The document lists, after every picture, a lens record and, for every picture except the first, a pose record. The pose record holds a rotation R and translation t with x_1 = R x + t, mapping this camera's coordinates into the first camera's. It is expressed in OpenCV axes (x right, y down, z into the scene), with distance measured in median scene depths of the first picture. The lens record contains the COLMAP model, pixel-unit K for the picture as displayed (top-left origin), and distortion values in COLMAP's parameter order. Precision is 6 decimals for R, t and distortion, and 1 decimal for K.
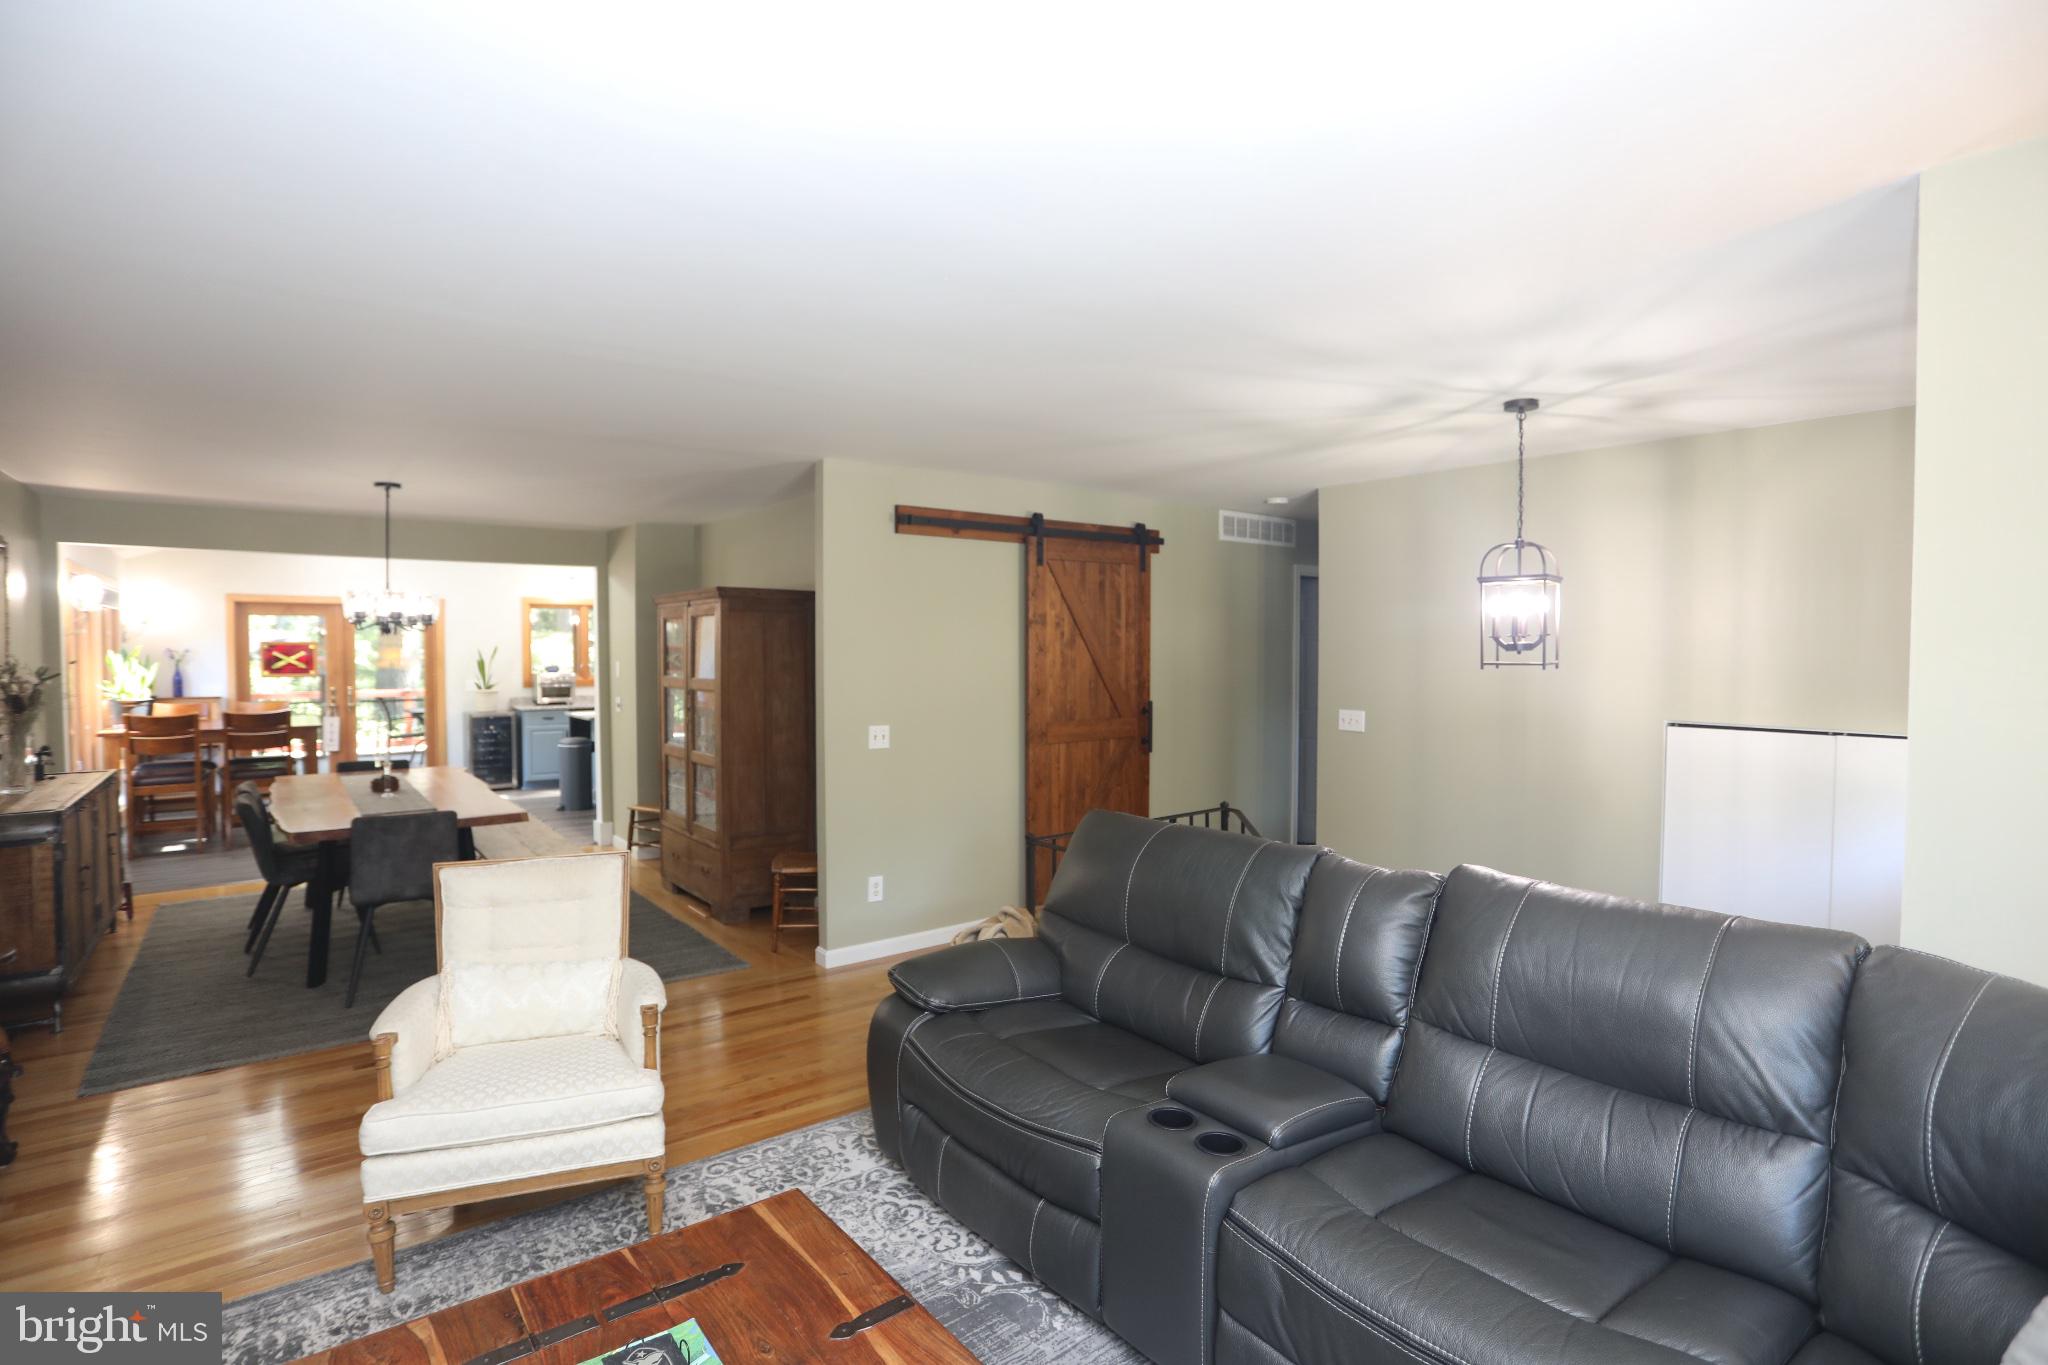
lens RADIAL K [[991.5, 0, 1021.5], [0, 991.5, 680.4], [0, 0, 1]] dist [-0.076041, 0.030241]
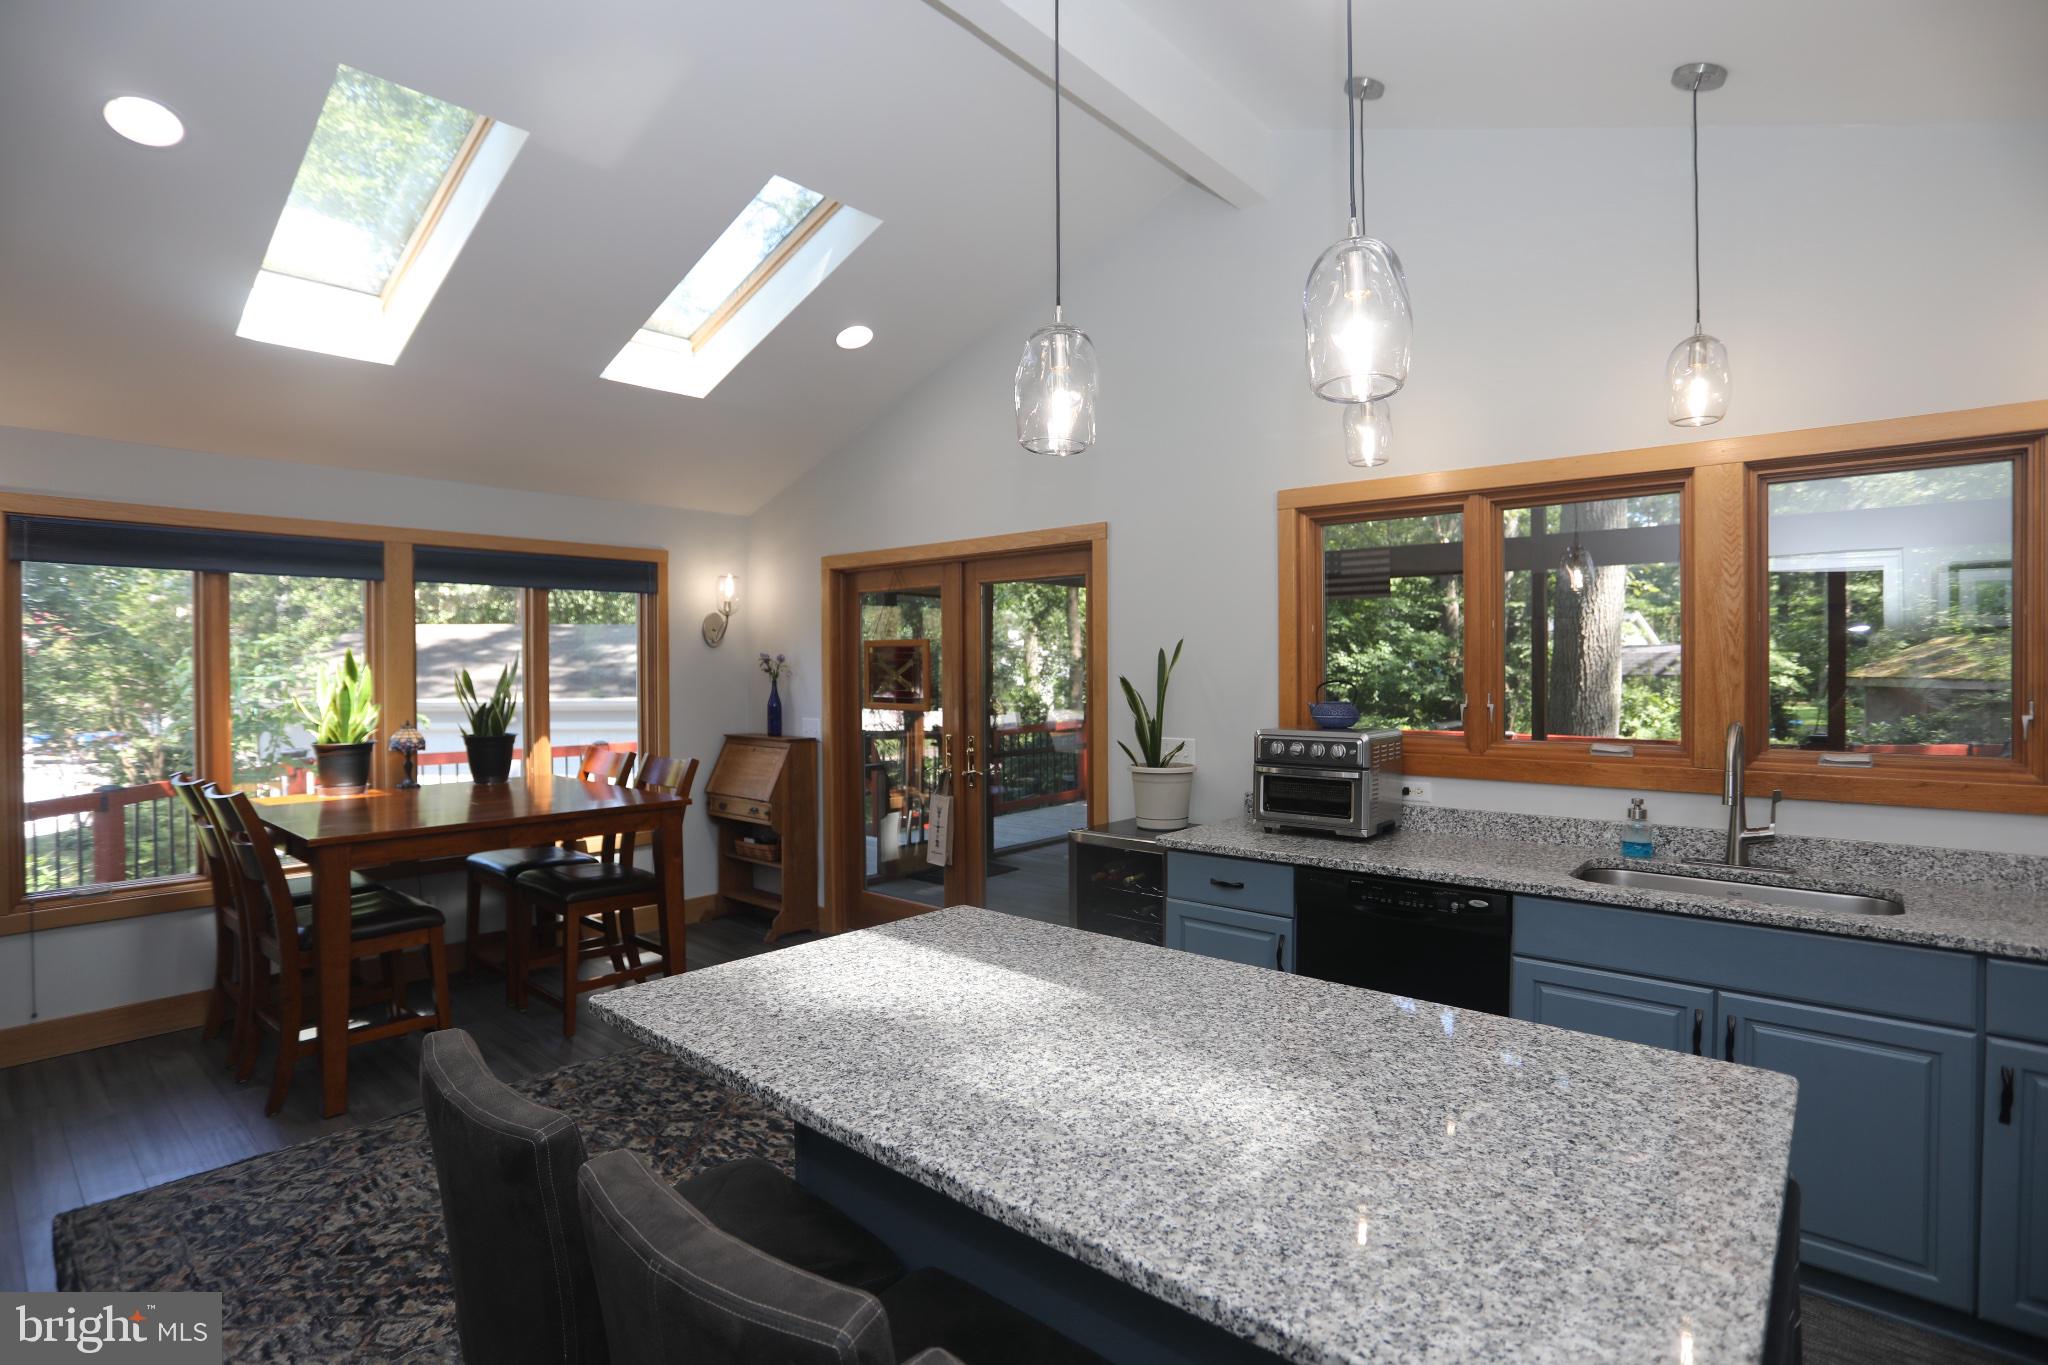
lens RADIAL K [[991.5, 0, 1021.5], [0, 991.5, 680.4], [0, 0, 1]] dist [-0.076041, 0.030241]
pose [[0.191238, 0.012261, -0.981467, -0.334751], [-0.028692, 0.999565, 0.006896, -0.036305], [0.981124, 0.026842, 0.191506, 1.429003]]
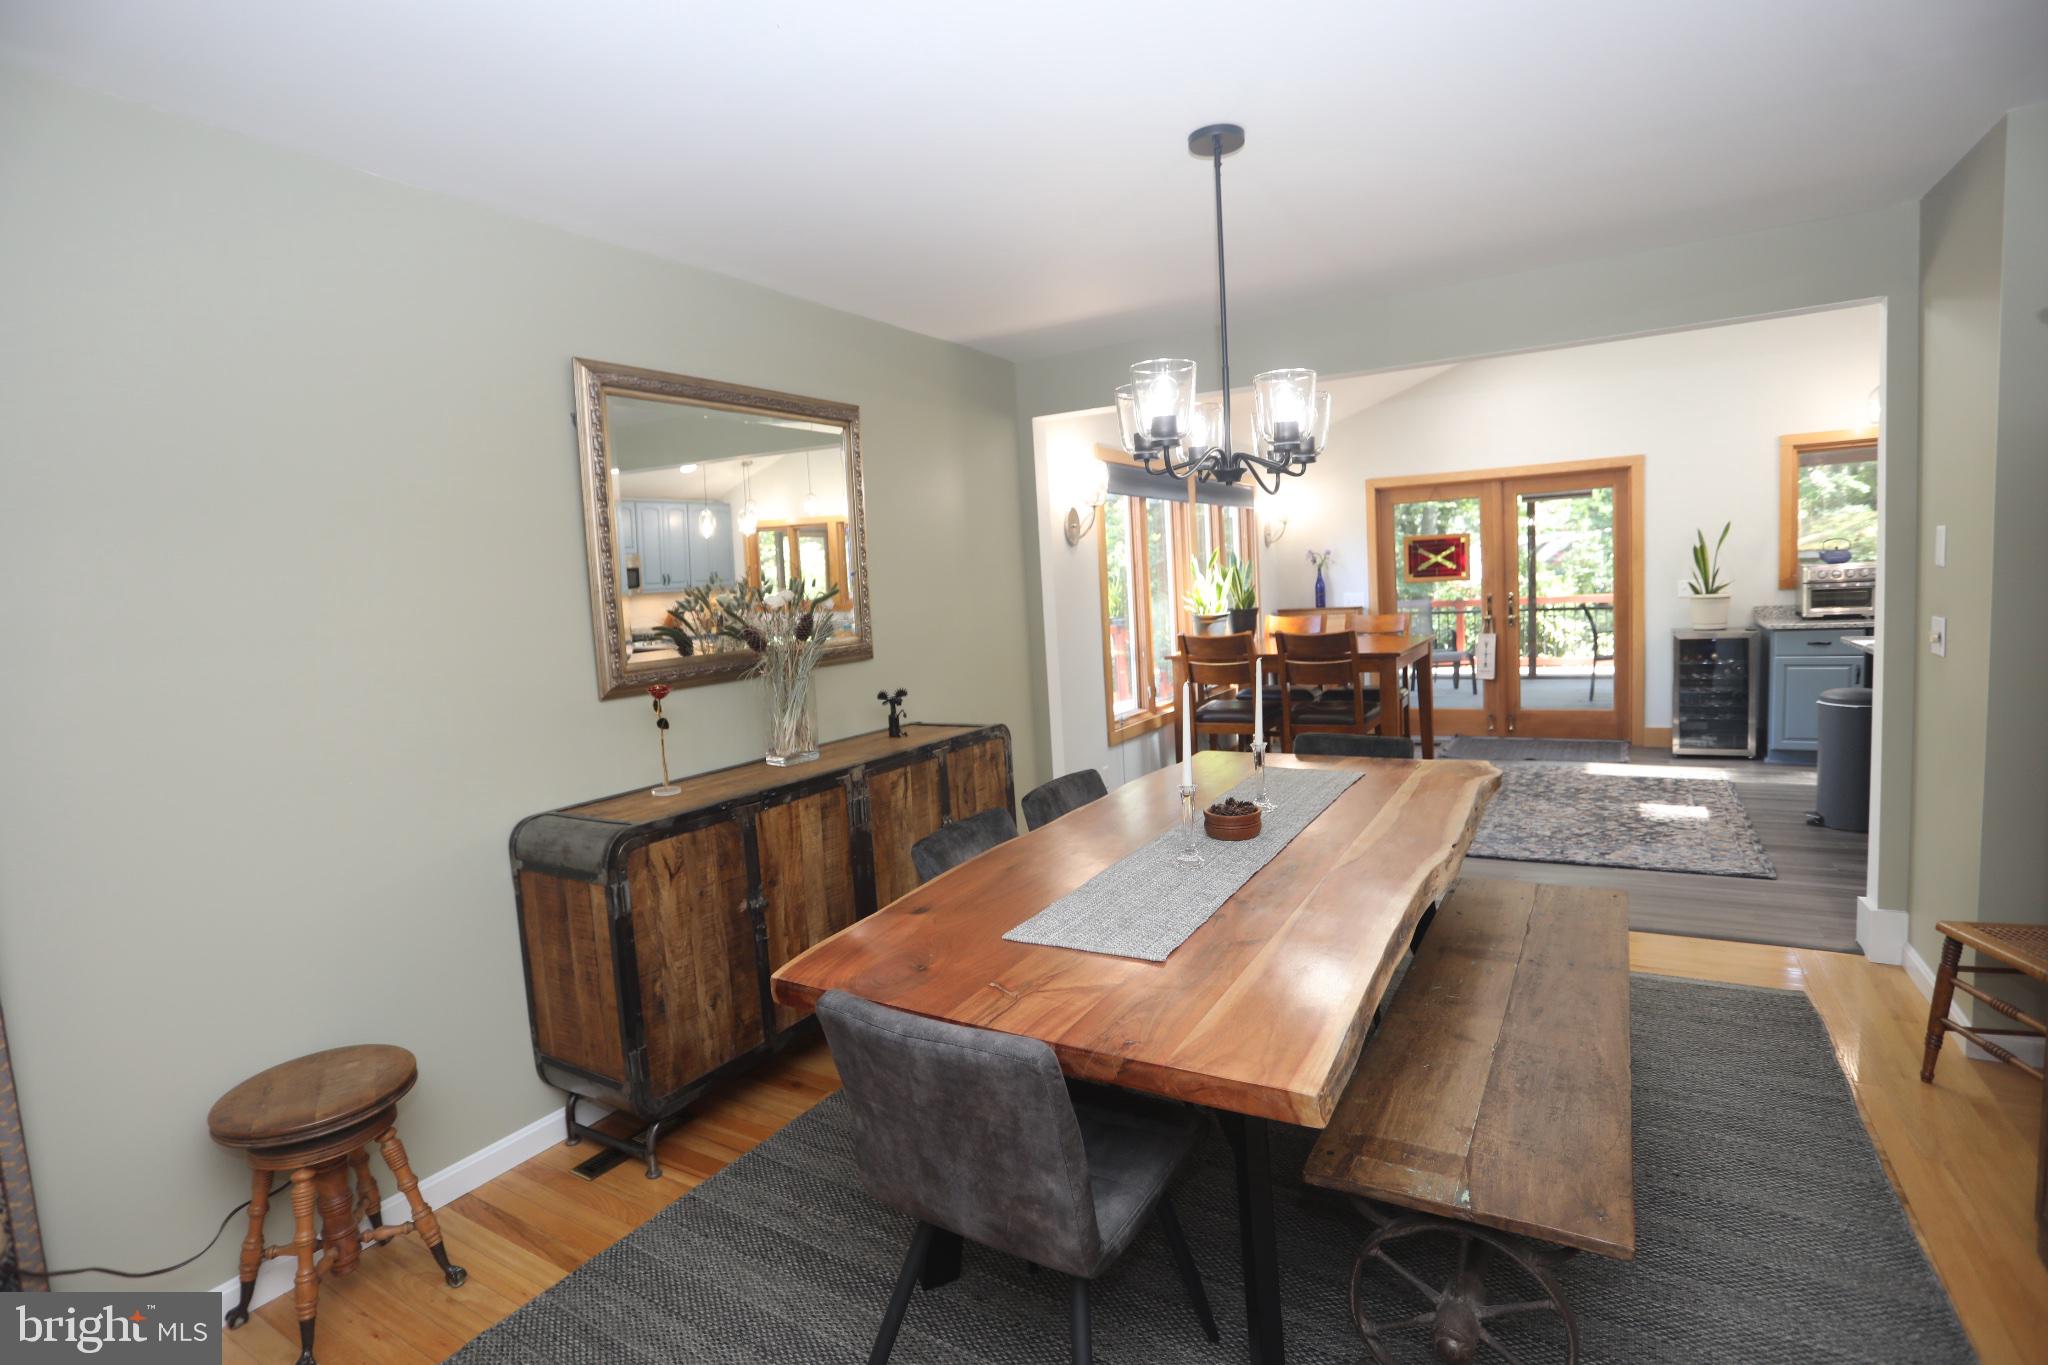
lens RADIAL K [[998.7, 0, 1052.6], [0, 998.7, 663.2], [0, 0, 1]] dist [-0.018778, 0.000817]
pose [[0.391475, 0.055033, -0.918542, -0.210021], [0.023551, 0.997284, 0.069788, -0.000971], [0.919887, -0.048952, 0.389116, 0.588054]]
